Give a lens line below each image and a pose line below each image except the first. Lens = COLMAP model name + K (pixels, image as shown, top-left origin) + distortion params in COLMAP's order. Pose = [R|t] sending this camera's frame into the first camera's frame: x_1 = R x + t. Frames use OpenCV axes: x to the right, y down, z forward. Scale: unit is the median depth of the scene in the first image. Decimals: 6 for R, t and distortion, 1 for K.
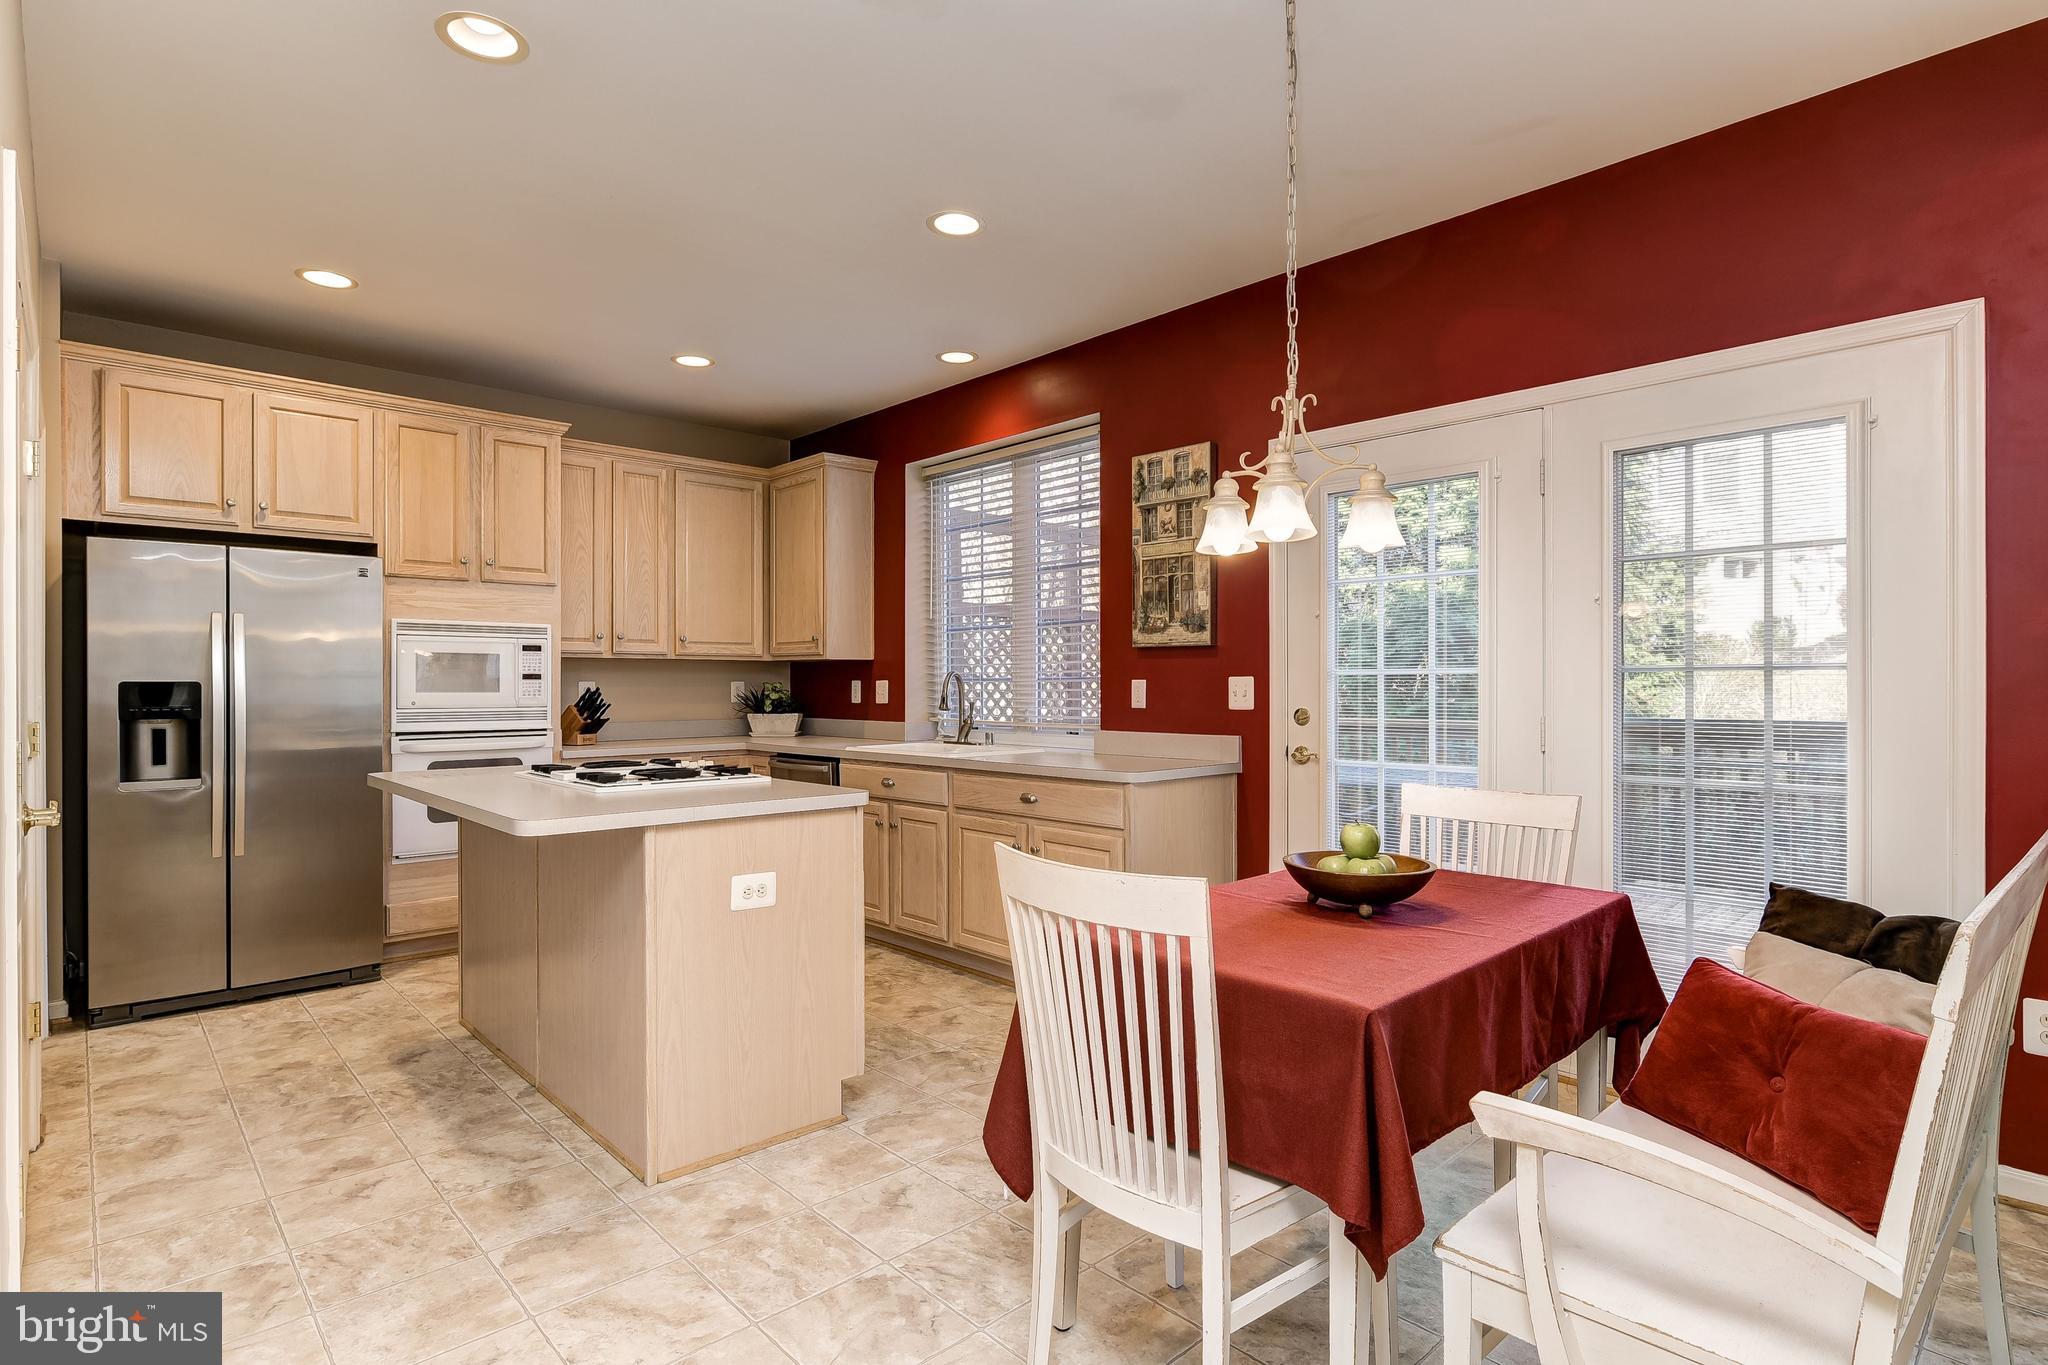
lens RADIAL K [[1025.8, 0, 1015.8], [0, 1025.8, 684.2], [0, 0, 1]] dist [-0.009654, 0.004163]
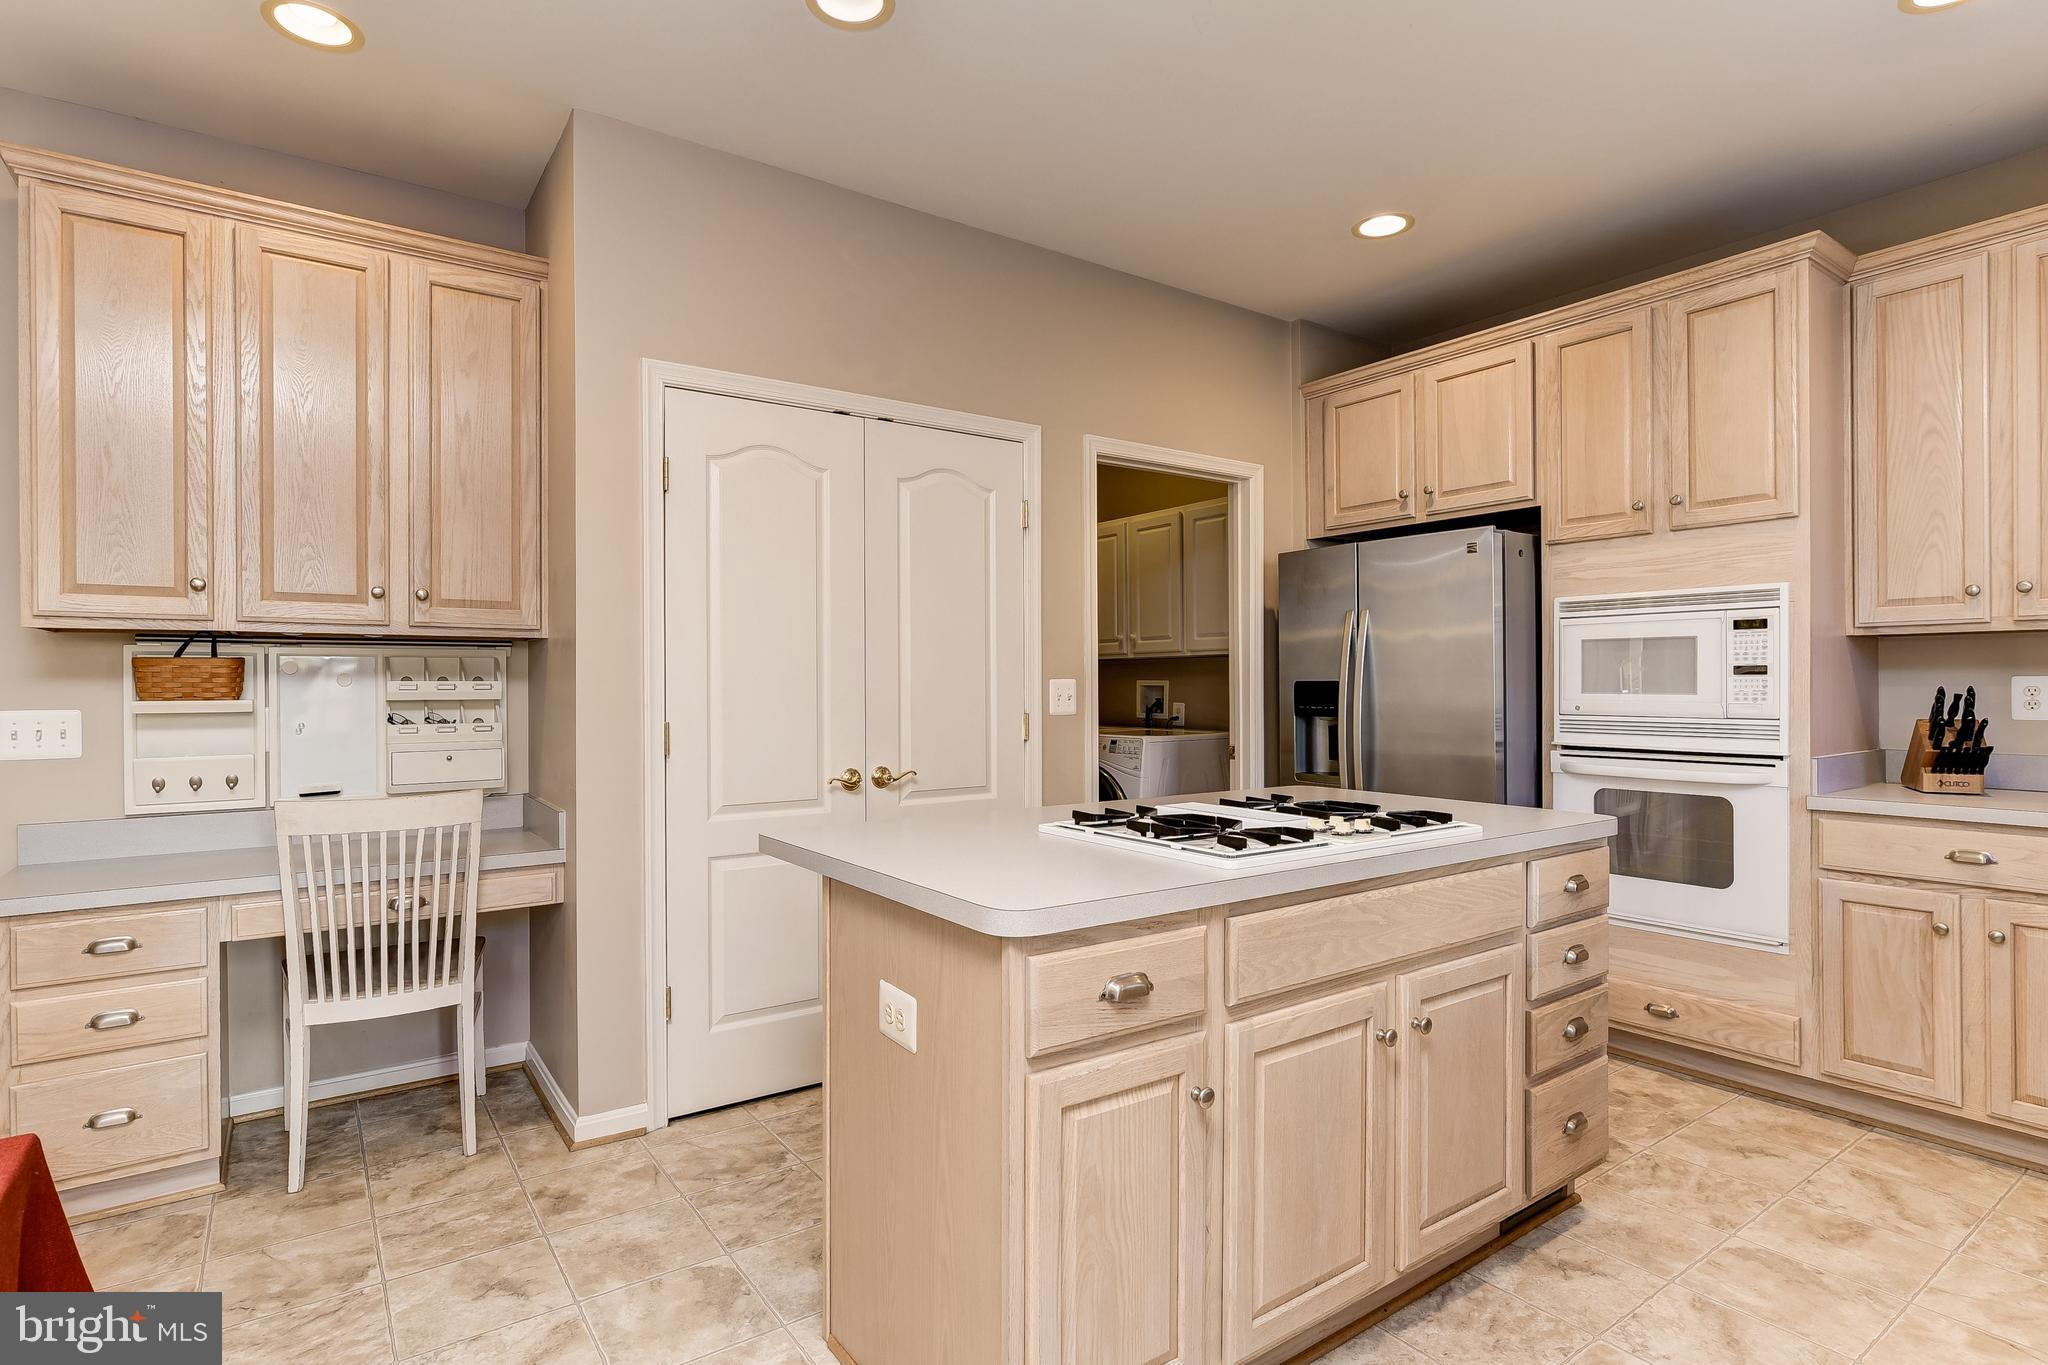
lens RADIAL K [[1025.8, 0, 1016.2], [0, 1025.8, 680.7], [0, 0, 1]] dist [-0.009654, 0.004163]
pose [[-0.129663, -0.001355, -0.991557, 0.206868], [0.002756, 0.999995, -0.001727, -0.001060], [0.991554, -0.002957, -0.129658, 0.667468]]
